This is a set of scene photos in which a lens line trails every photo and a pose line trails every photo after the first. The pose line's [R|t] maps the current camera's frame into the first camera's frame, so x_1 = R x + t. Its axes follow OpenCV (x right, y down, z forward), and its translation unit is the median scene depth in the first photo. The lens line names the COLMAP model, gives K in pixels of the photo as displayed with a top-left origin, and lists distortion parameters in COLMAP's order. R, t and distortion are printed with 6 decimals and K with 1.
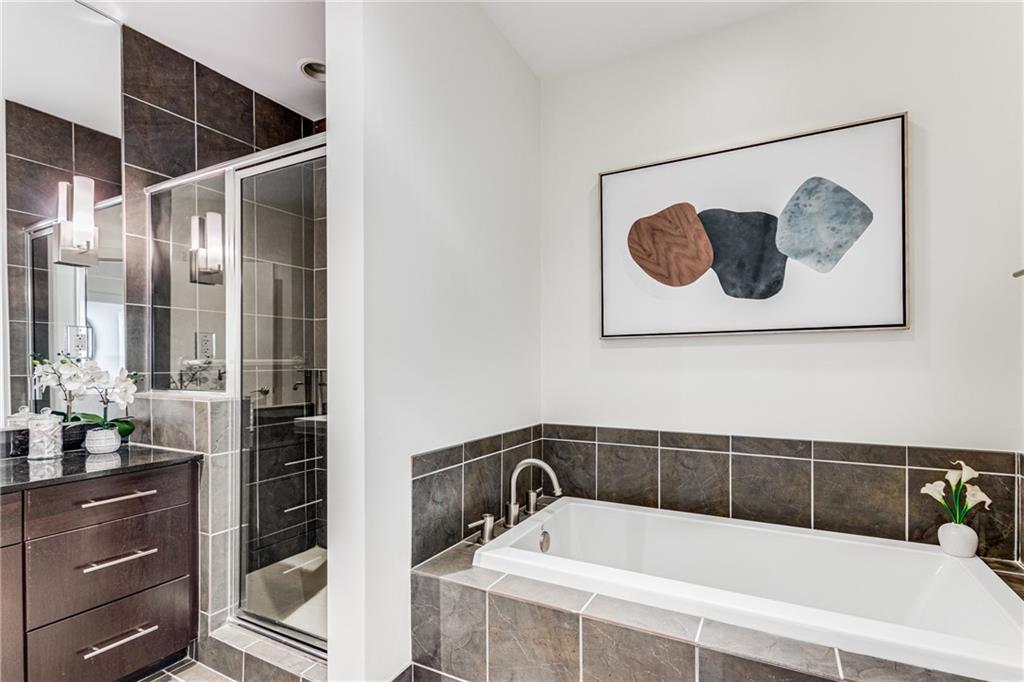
lens RADIAL K [[490.9, 0, 517.0], [0, 490.9, 319.6], [0, 0, 1]] dist [0.004135, -0.000281]
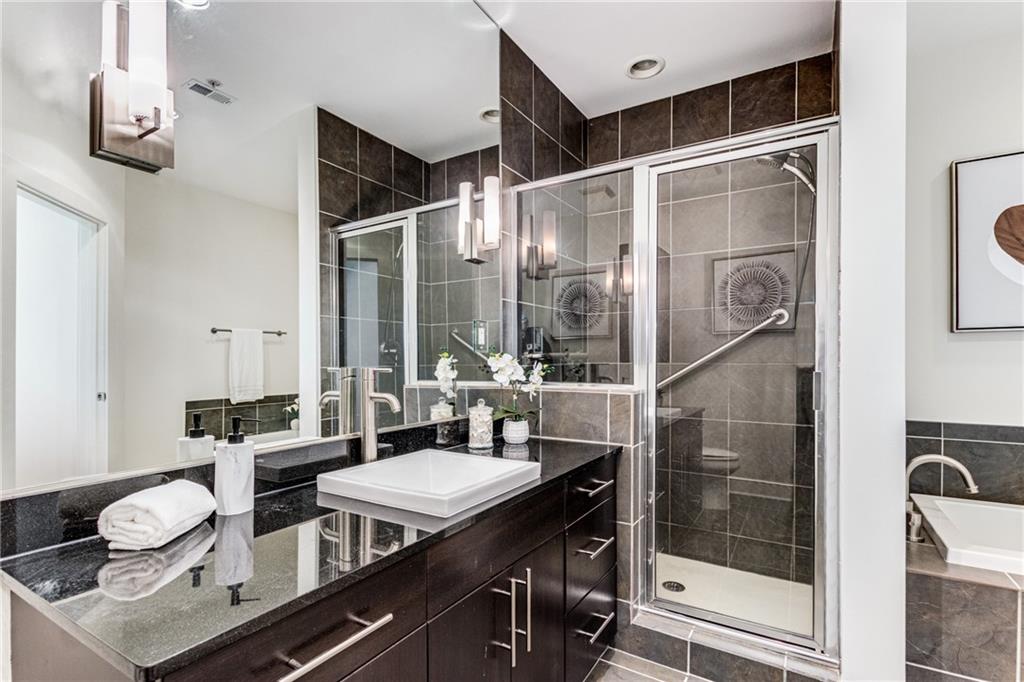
lens RADIAL K [[485.2, 0, 512.2], [0, 485.2, 315.3], [0, 0, 1]] dist [0.011007, -0.006562]
pose [[0.997825, -0.005636, -0.065683, -0.709861], [0.005773, 0.999982, 0.001897, -0.000076], [0.065671, -0.002272, 0.997839, -0.018428]]
